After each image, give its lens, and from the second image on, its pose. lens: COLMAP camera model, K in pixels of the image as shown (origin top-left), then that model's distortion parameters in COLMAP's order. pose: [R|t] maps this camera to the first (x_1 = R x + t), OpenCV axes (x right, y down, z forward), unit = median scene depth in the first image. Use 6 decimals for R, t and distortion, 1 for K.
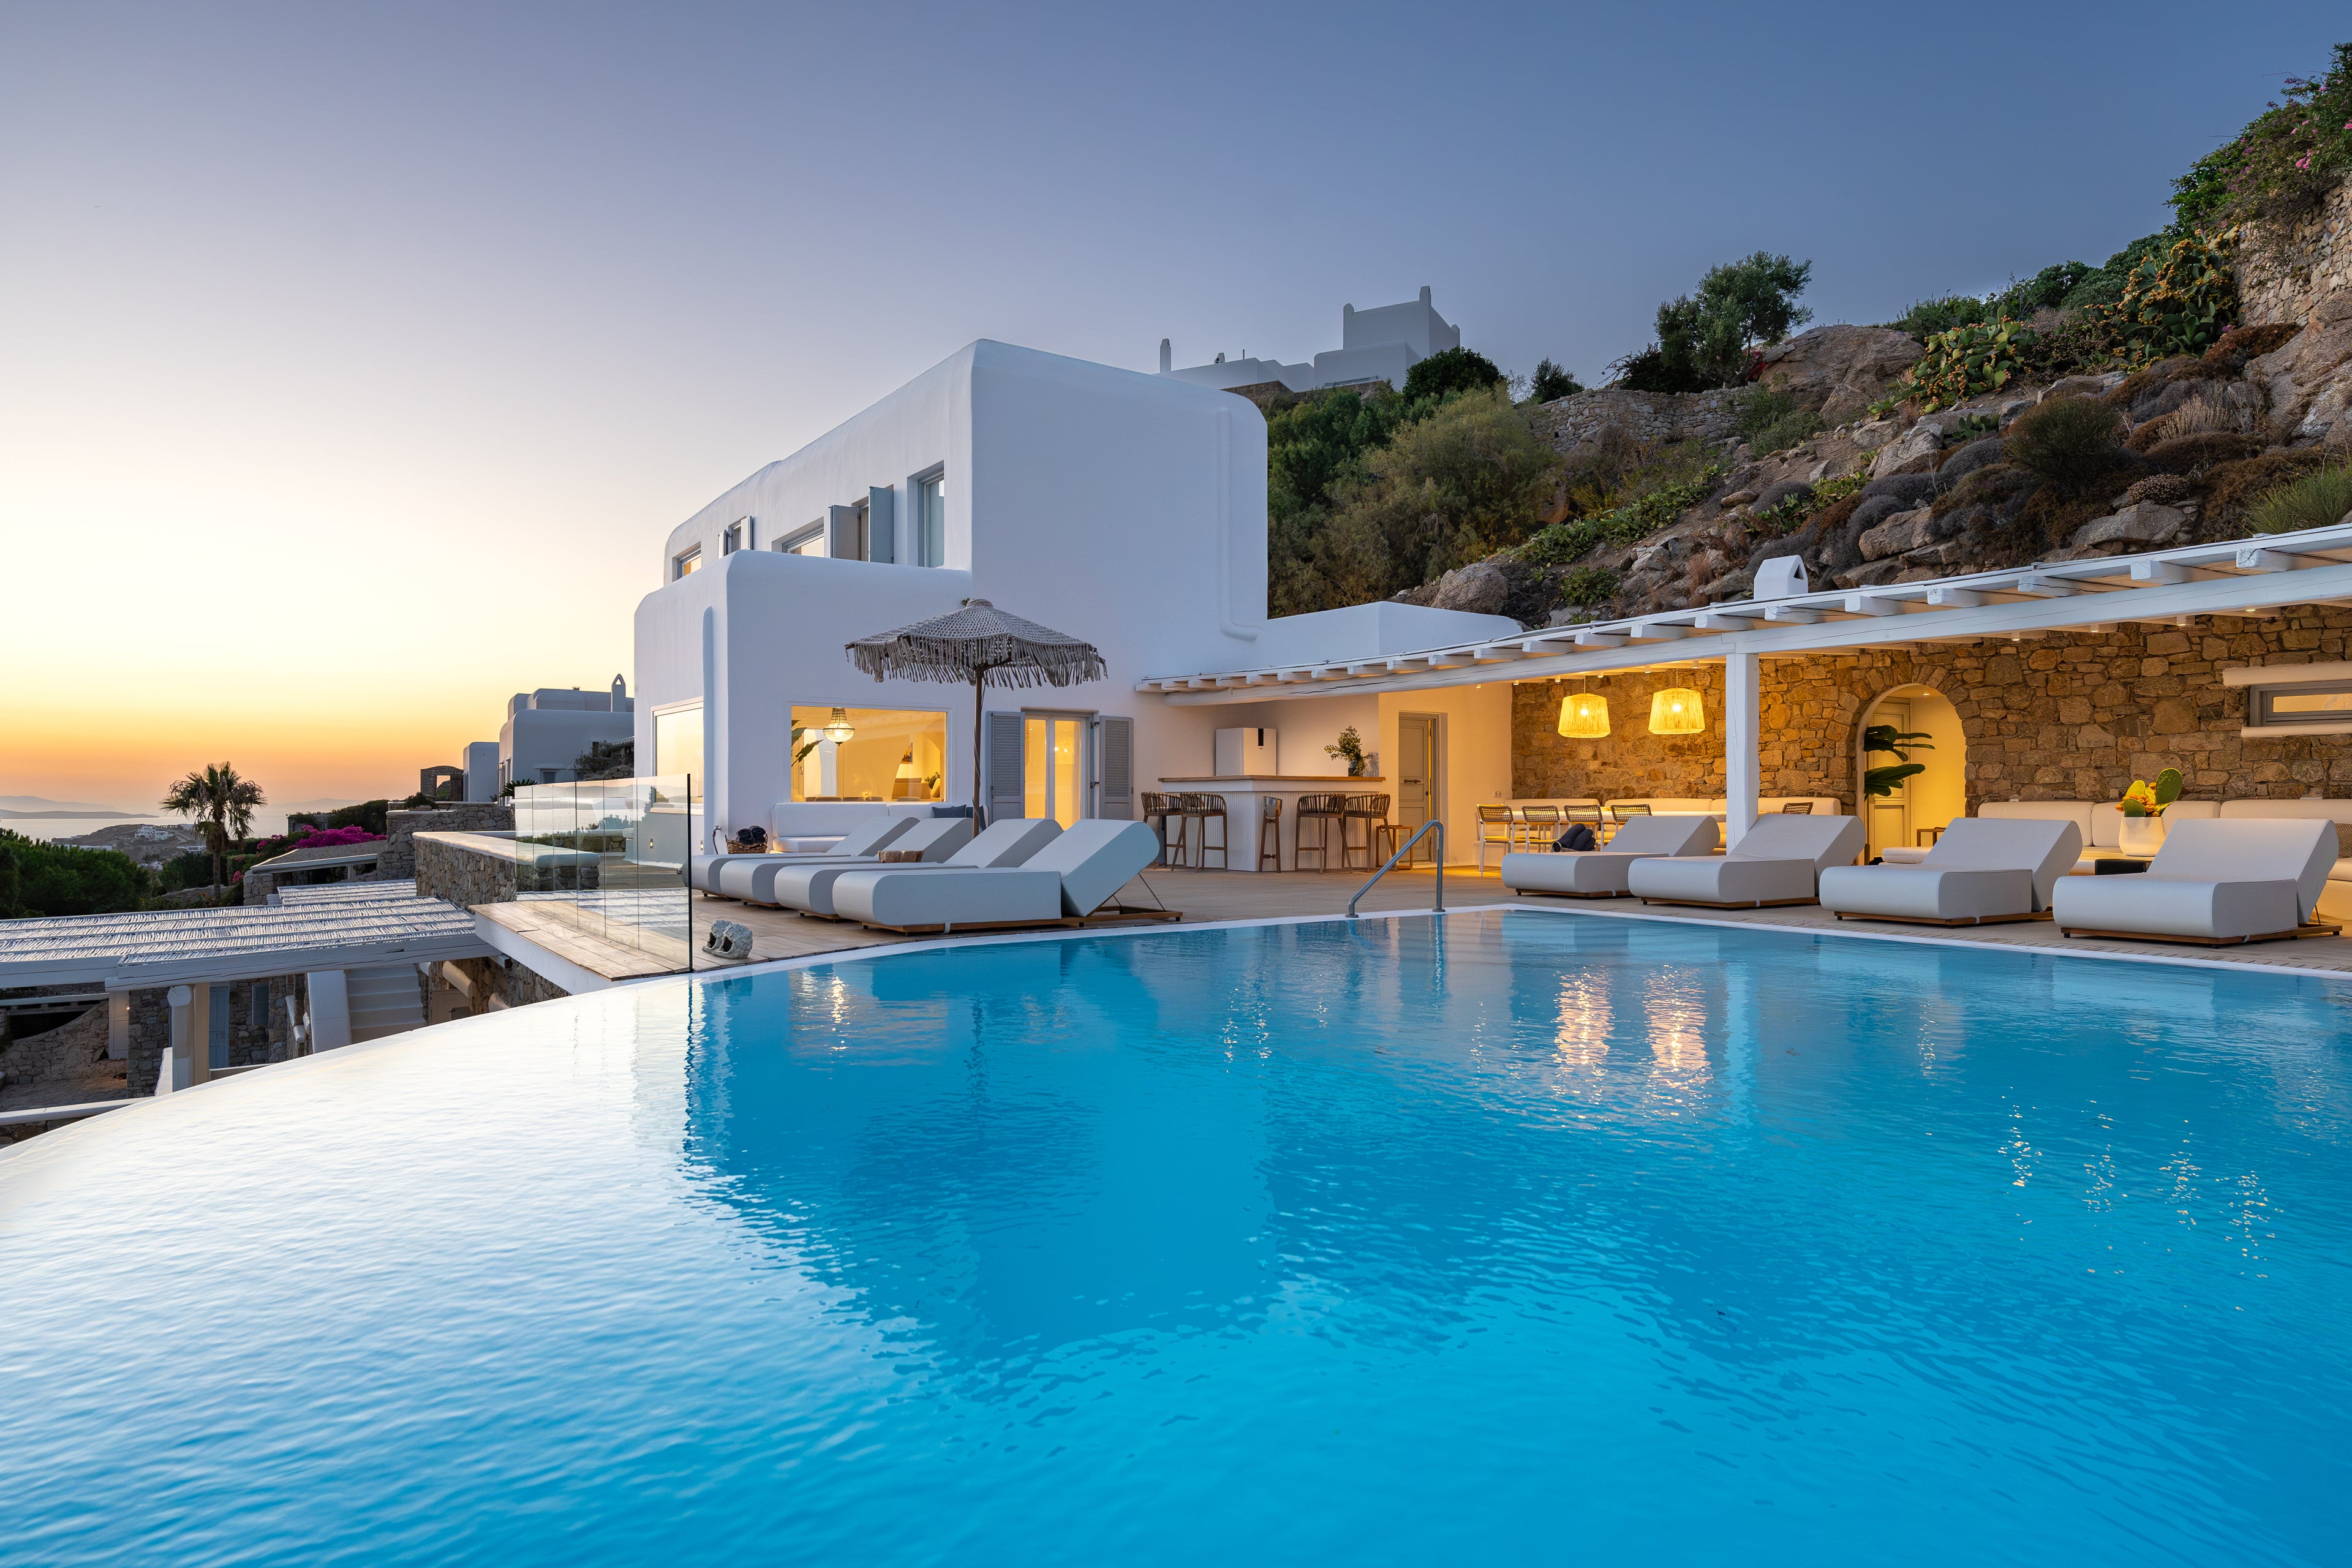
lens RADIAL K [[1304.9, 0, 1160.5], [0, 1304.9, 808.0], [0, 0, 1]] dist [0.000950, -0.002573]
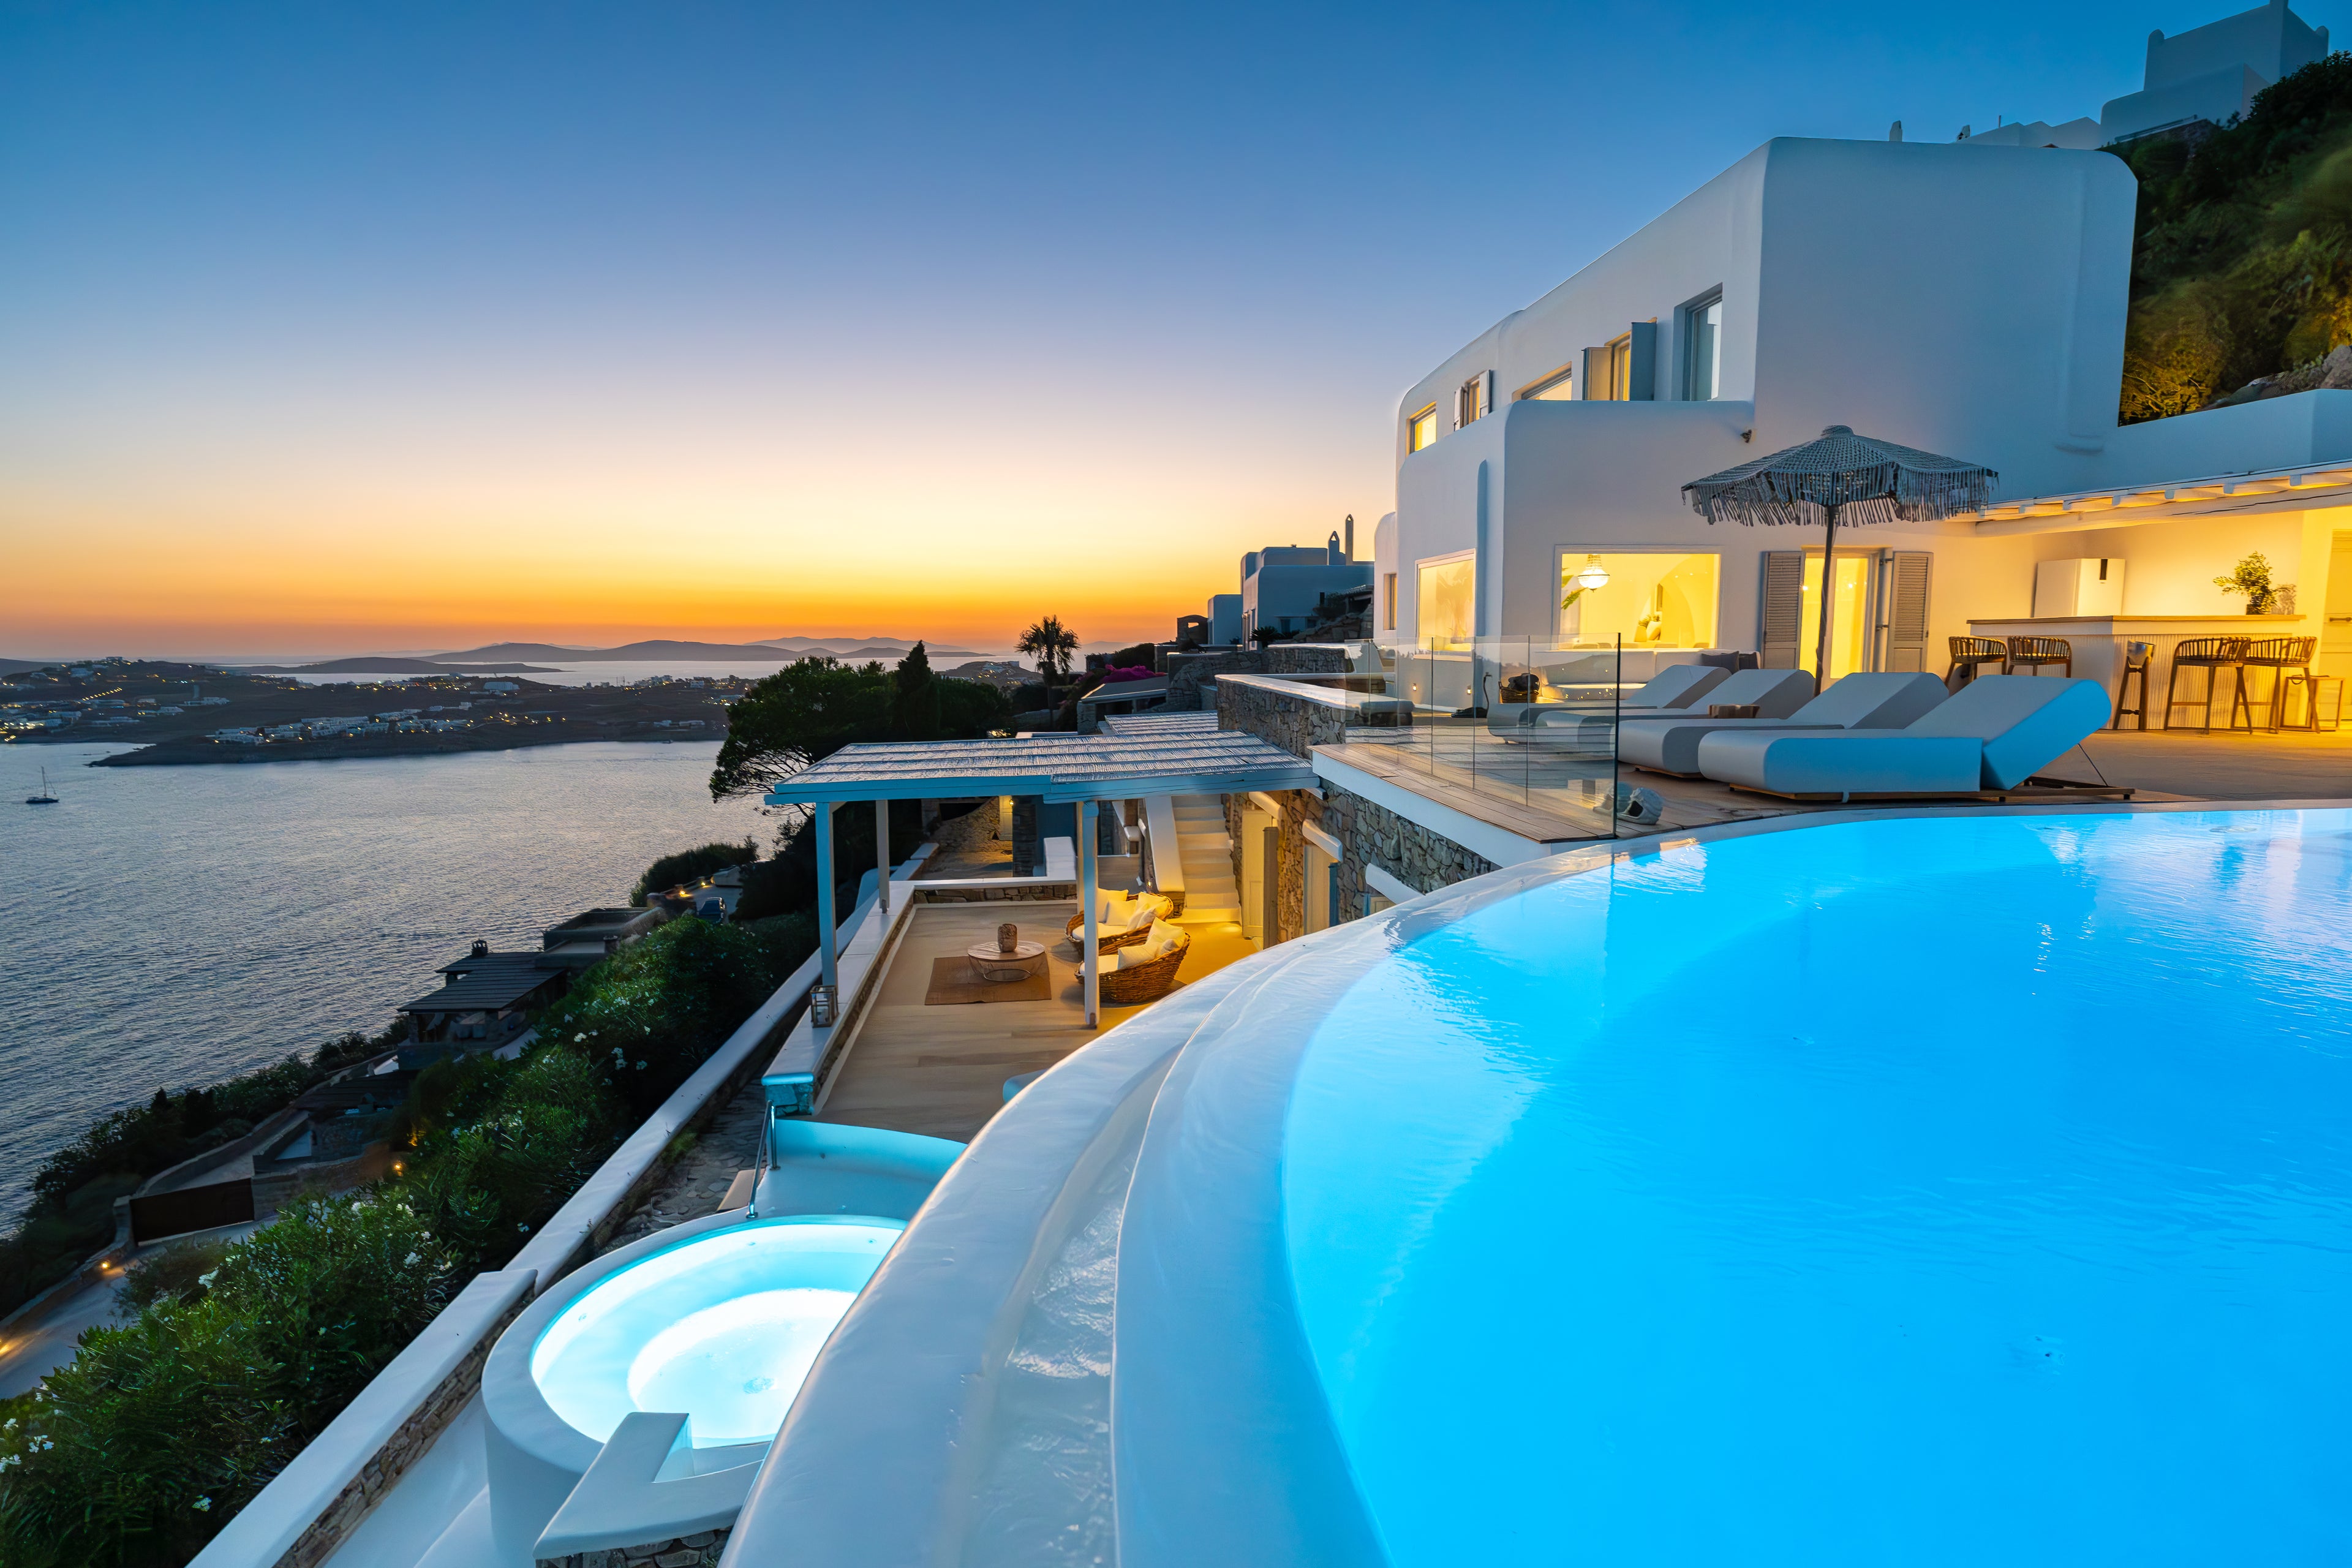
lens RADIAL K [[1165.8, 0, 1190.8], [0, 1165.8, 799.1], [0, 0, 1]] dist [-0.002305, -0.000631]
pose [[0.887075, 0.055401, -0.458288, -0.097376], [0.005170, 0.991518, 0.129868, -0.007392], [0.461595, -0.117572, 0.879265, 0.037572]]
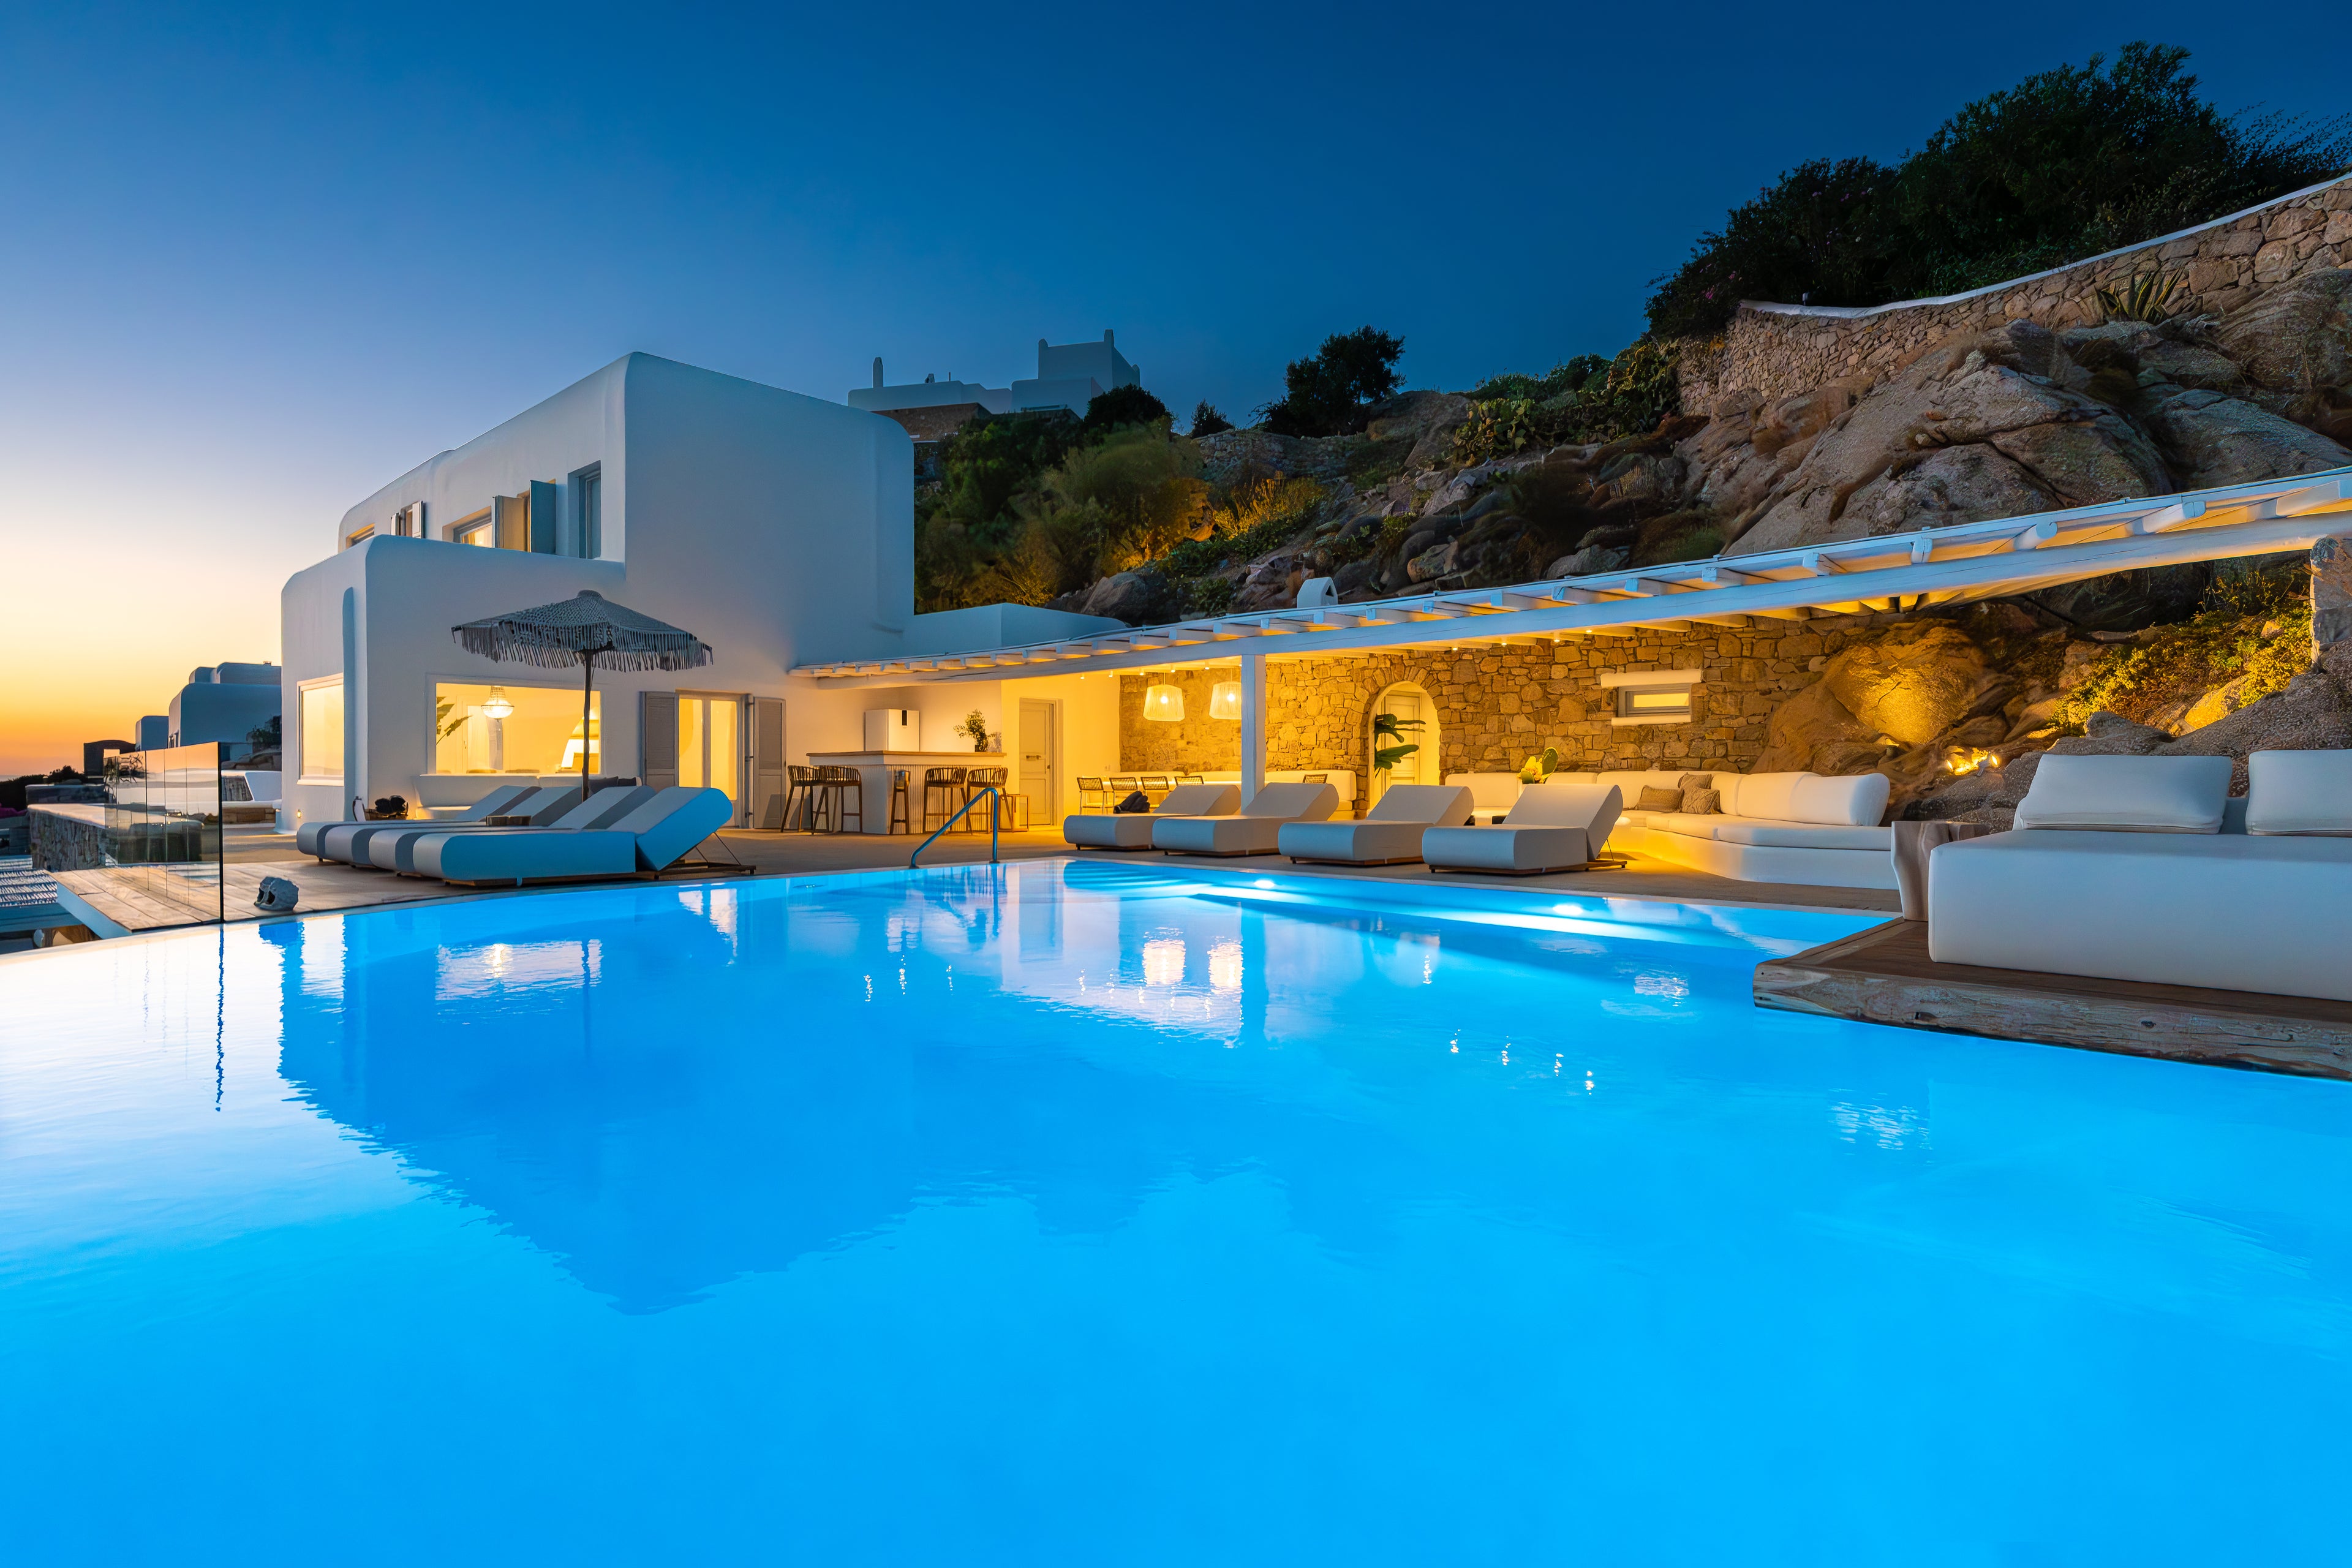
lens RADIAL K [[1165.8, 0, 1167.6], [0, 1165.8, 790.1], [0, 0, 1]] dist [-0.002305, -0.000631]
pose [[0.976369, -0.002514, 0.216095, 0.082697], [0.001341, 0.999984, 0.005574, 0.003801], [-0.216106, -0.005153, 0.976356, -0.052238]]
